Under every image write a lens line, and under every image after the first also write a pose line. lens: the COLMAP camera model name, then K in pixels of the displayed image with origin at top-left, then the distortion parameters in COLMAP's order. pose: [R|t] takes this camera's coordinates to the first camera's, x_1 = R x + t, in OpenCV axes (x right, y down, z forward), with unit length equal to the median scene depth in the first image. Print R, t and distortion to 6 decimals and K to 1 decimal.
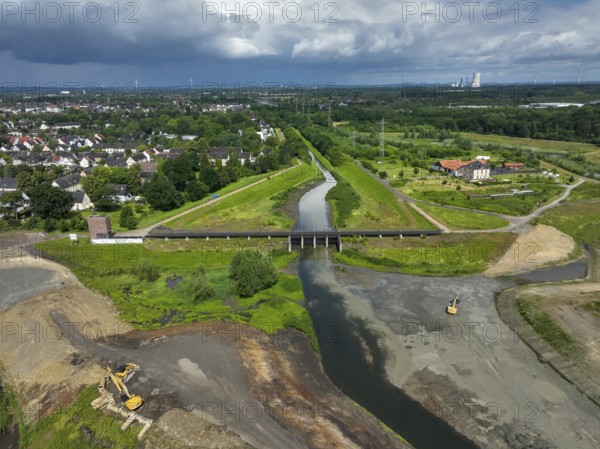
lens RADIAL K [[421.0, 0, 300.0], [0, 421.0, 224.5], [0, 0, 1]] dist [0.000088, 0.002228]
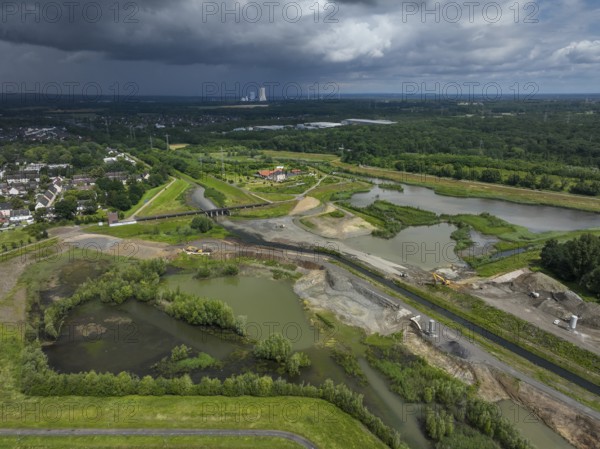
lens RADIAL K [[421.0, 0, 300.0], [0, 421.0, 224.5], [0, 0, 1]] dist [0.000088, 0.002228]
pose [[0.893840, -0.125564, 0.430446, -0.301788], [0.134113, 0.990910, 0.010564, 0.075409], [-0.427860, 0.048286, 0.902554, -0.663515]]
